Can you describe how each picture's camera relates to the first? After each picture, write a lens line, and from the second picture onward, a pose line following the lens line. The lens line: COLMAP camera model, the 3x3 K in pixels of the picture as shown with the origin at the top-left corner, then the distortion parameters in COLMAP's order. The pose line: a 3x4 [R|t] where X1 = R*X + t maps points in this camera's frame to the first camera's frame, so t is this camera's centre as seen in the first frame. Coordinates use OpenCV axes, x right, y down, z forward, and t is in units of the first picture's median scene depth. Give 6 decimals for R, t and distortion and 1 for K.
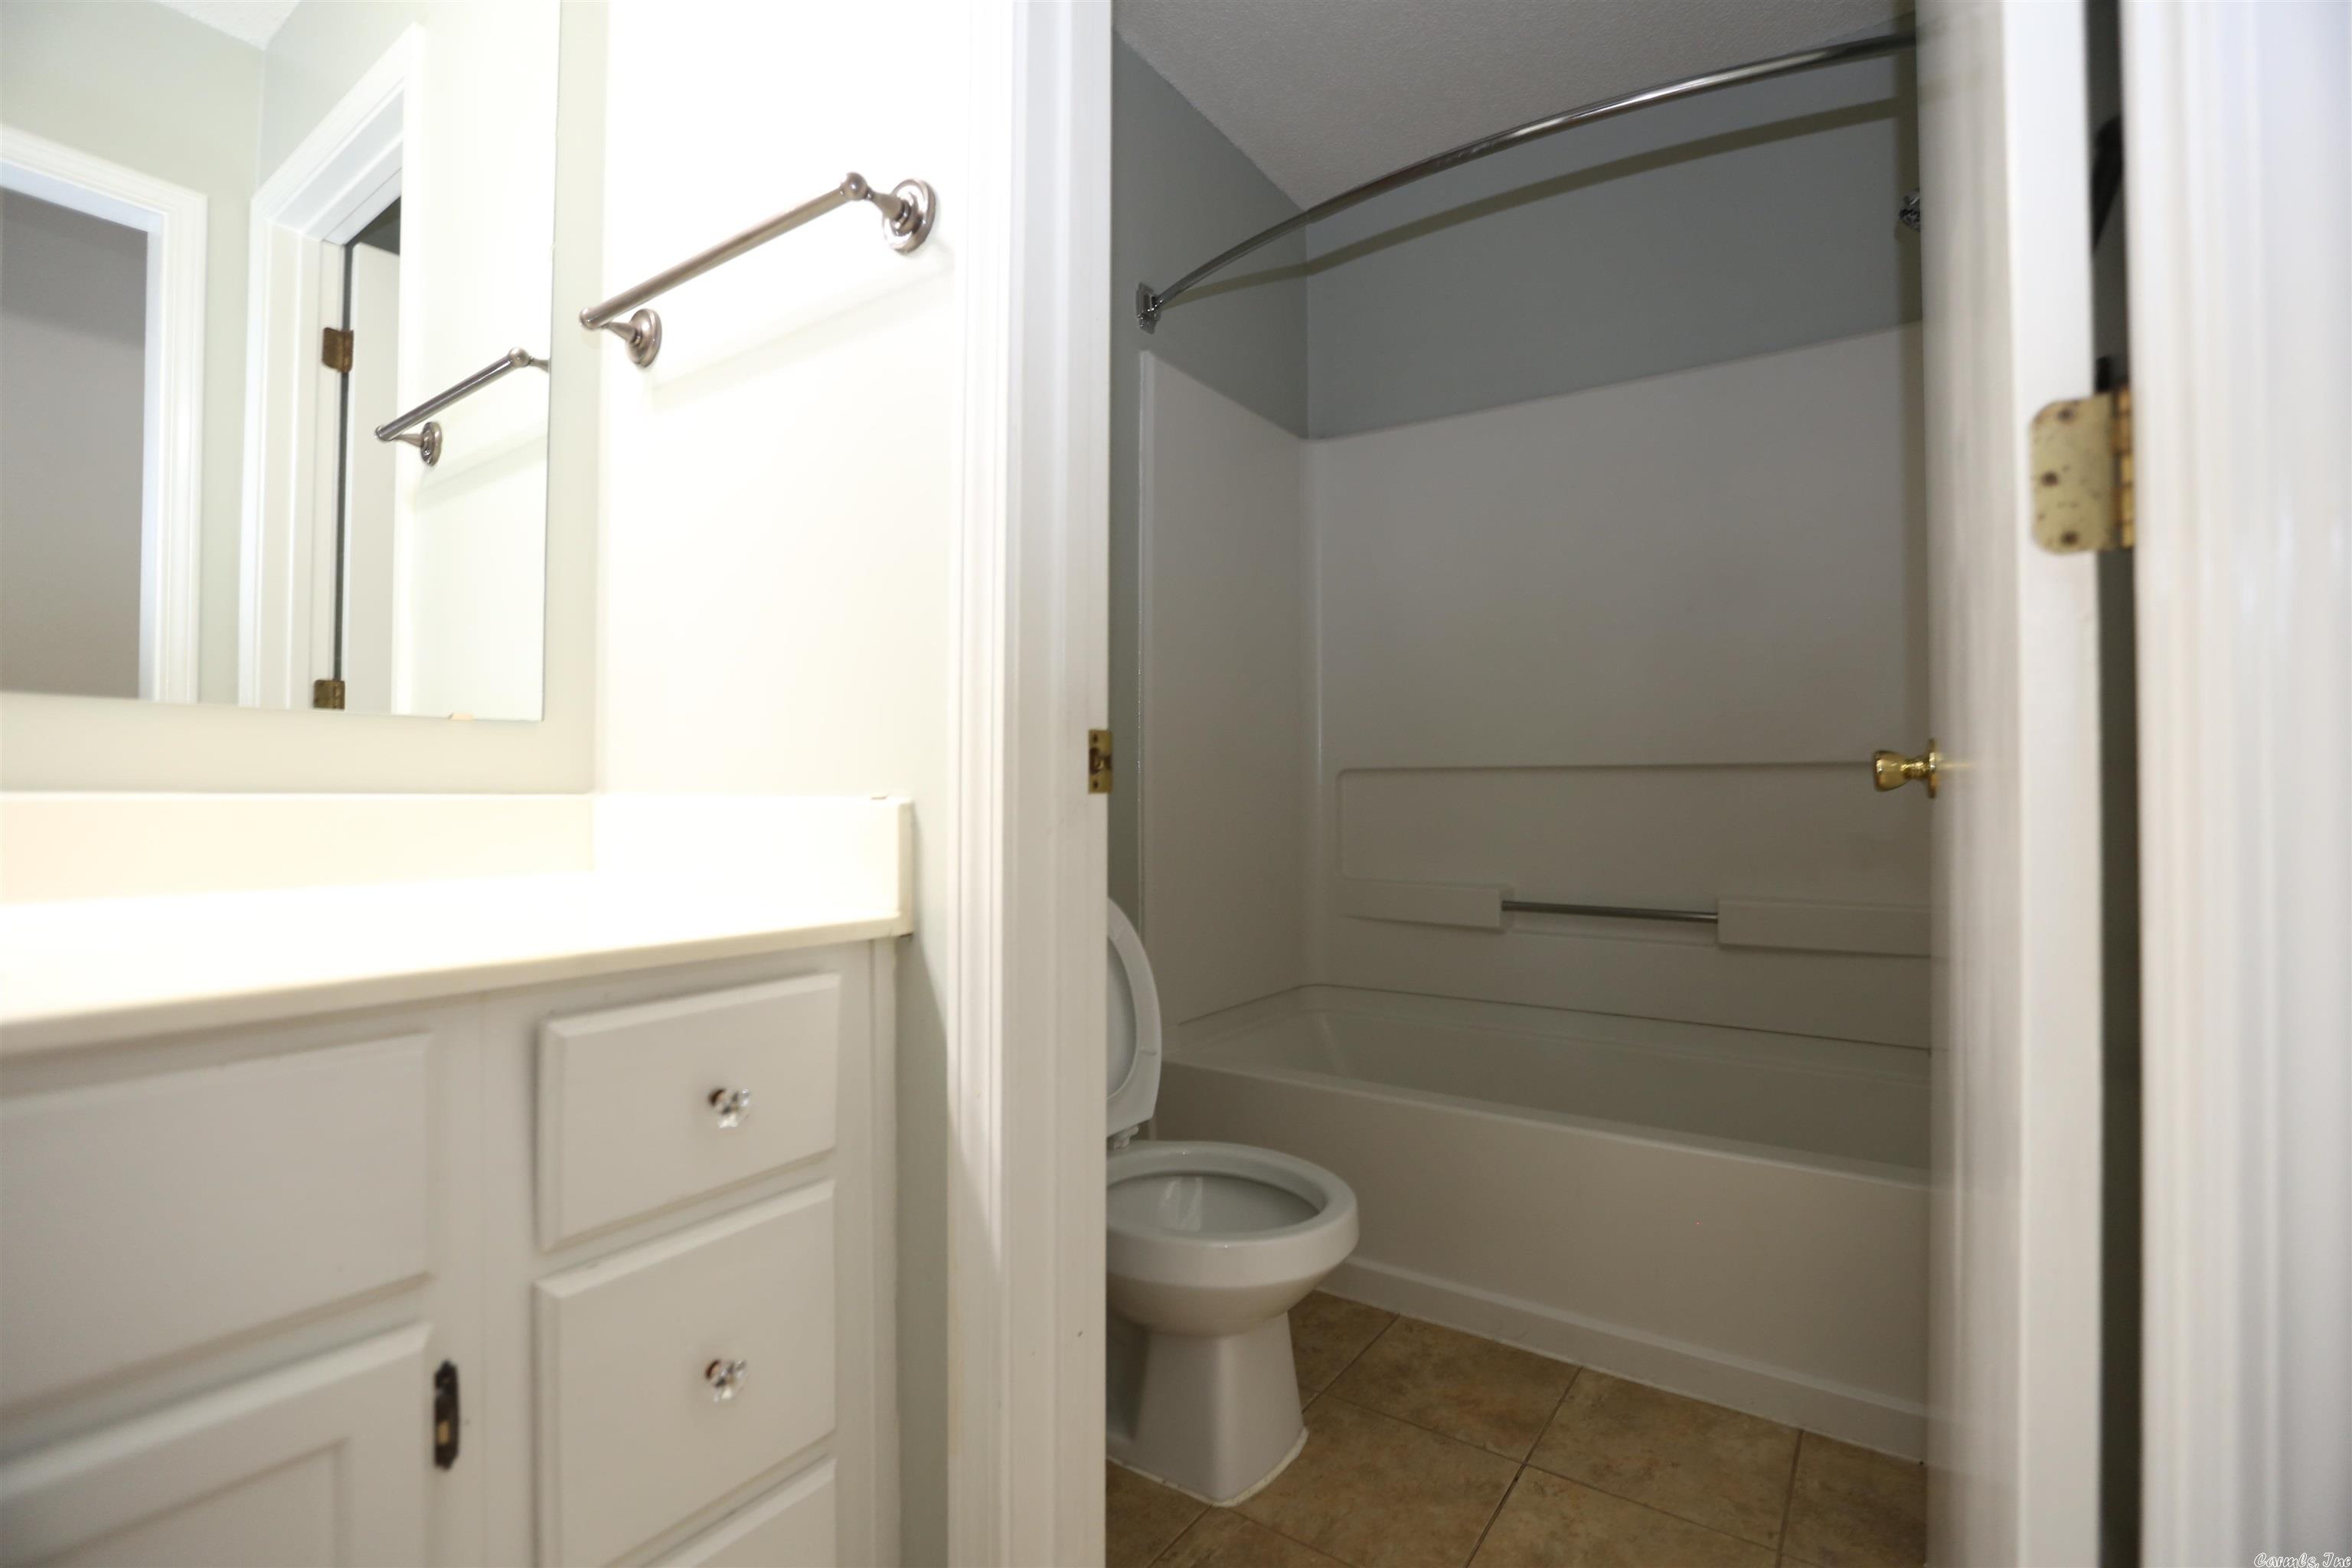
lens RADIAL K [[1066.4, 0, 1168.3], [0, 1066.4, 770.9], [0, 0, 1]] dist [-0.055122, 0.020999]
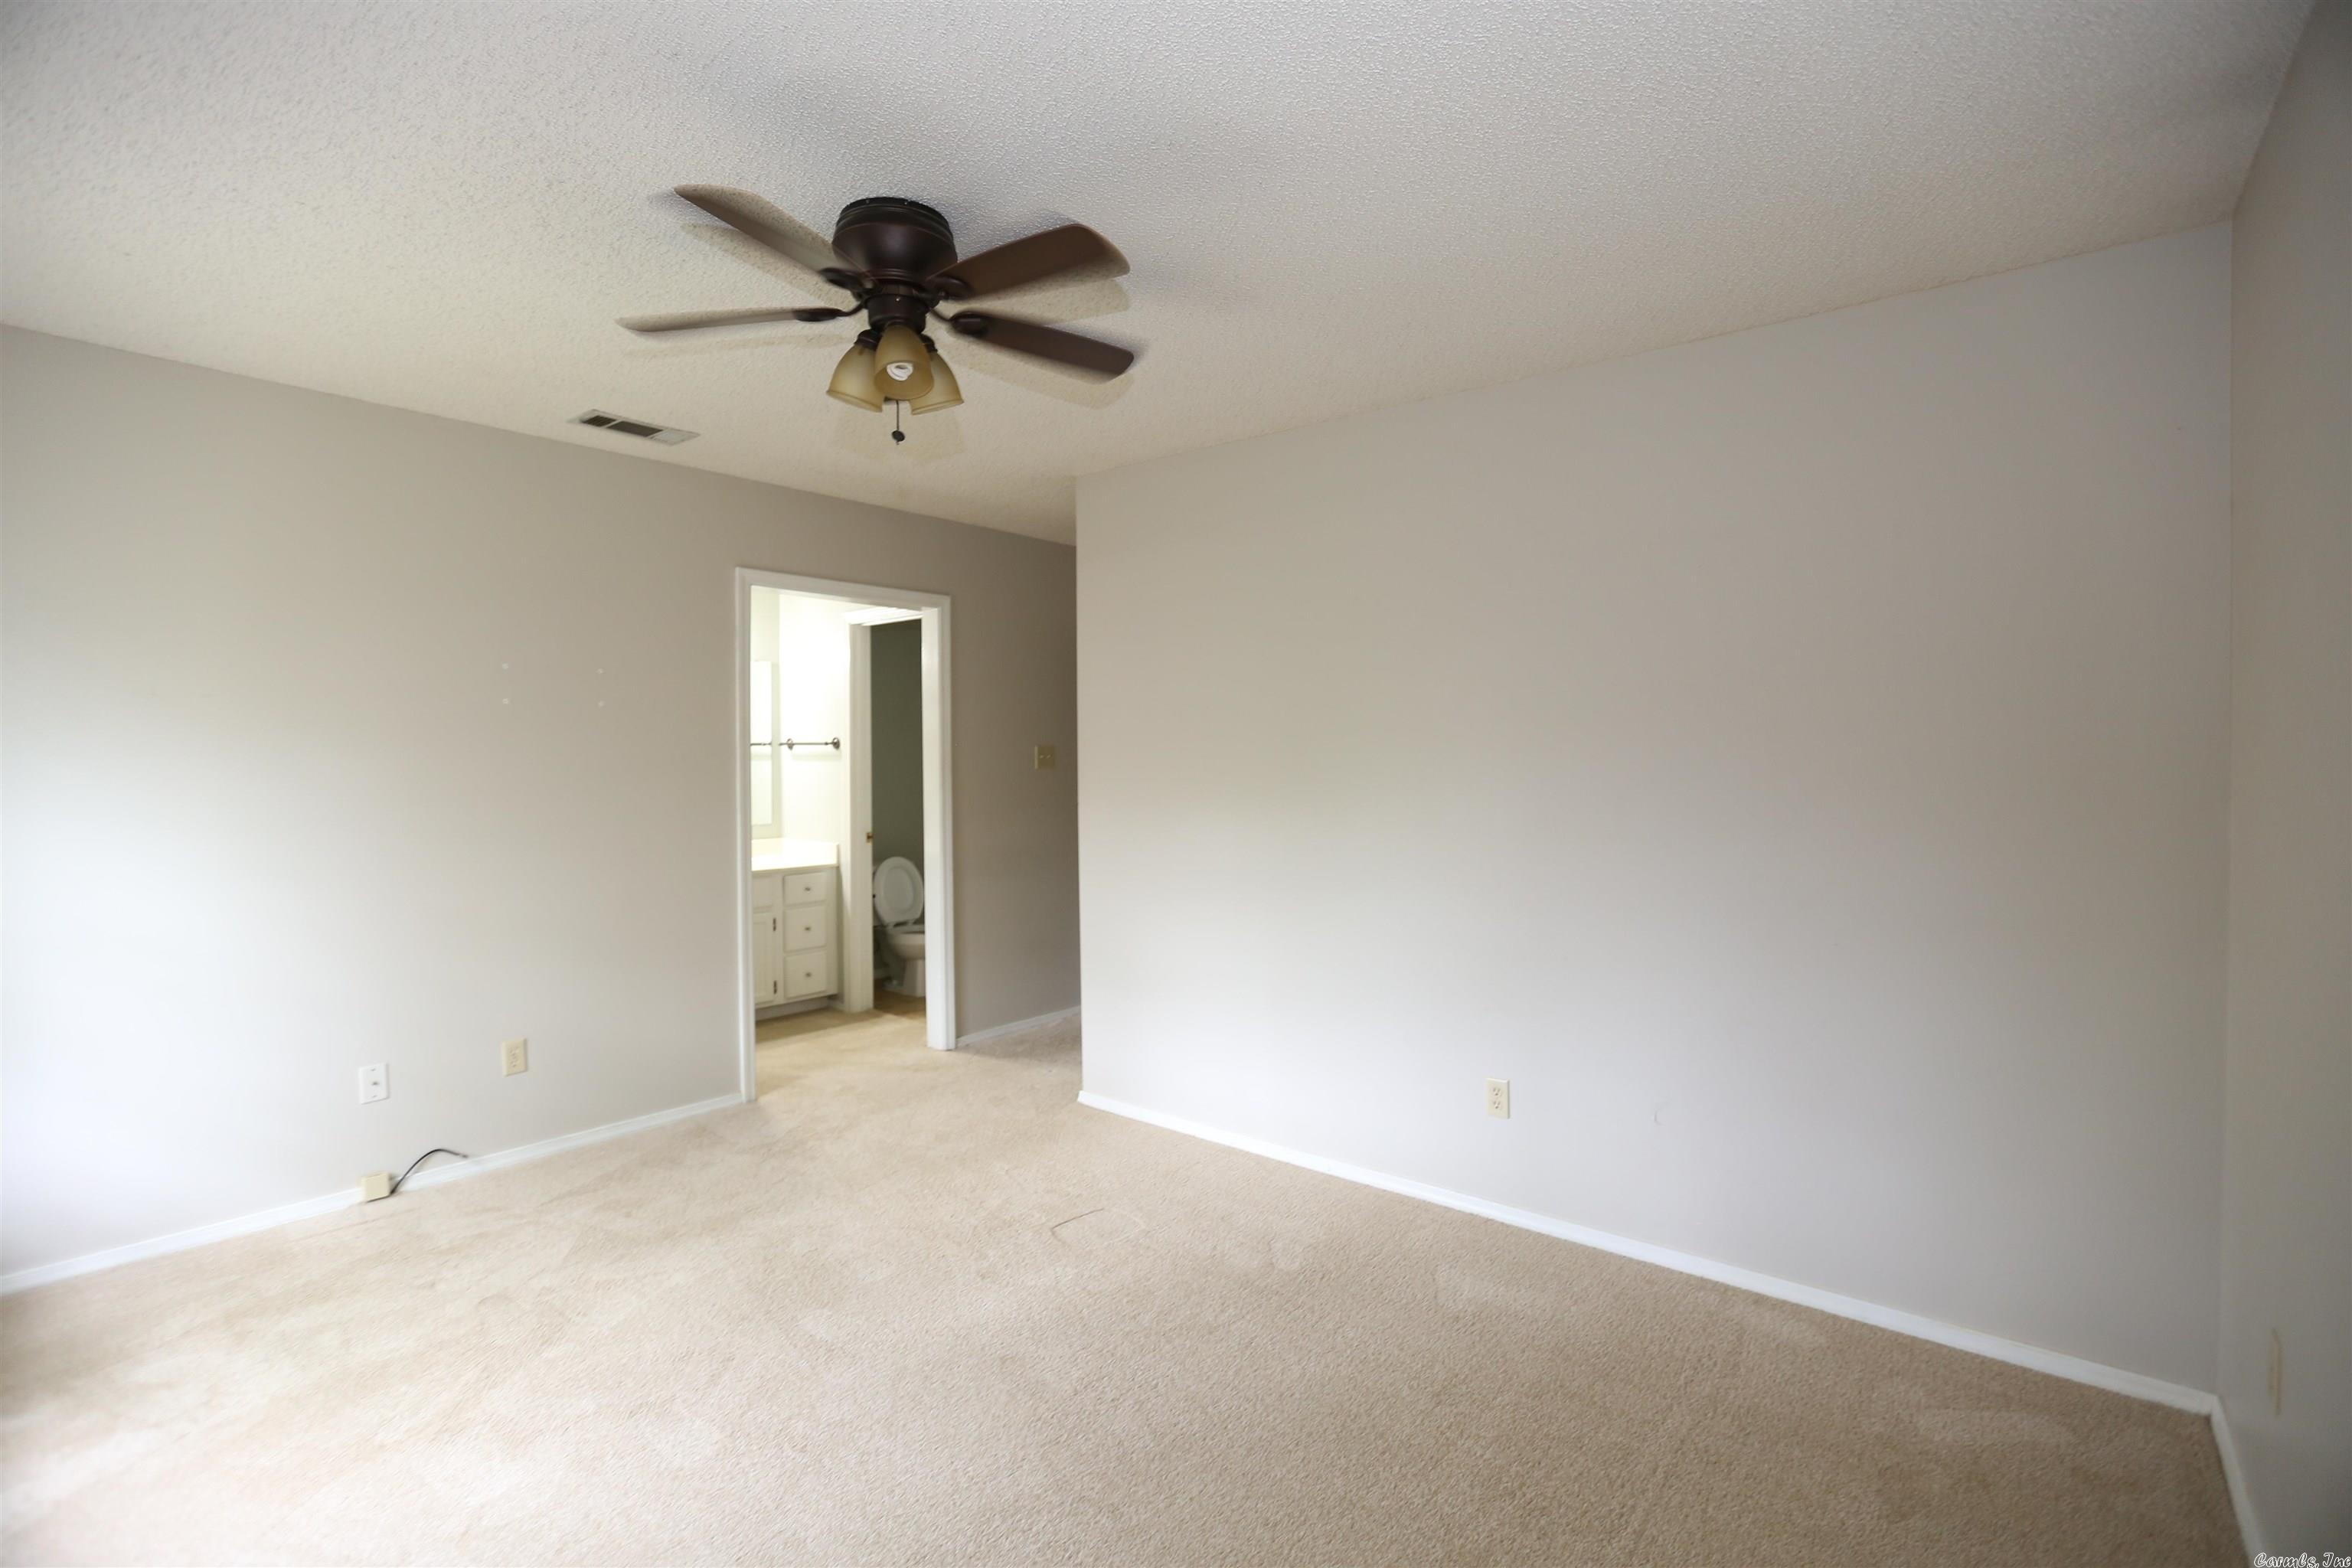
lens RADIAL K [[1066.4, 0, 1168.3], [0, 1066.4, 770.9], [0, 0, 1]] dist [-0.055122, 0.020999]
pose [[0.997161, -0.002002, -0.075274, 2.125619], [0.003875, 0.999686, 0.024745, -0.539510], [0.075200, -0.024967, 0.996856, -4.964730]]
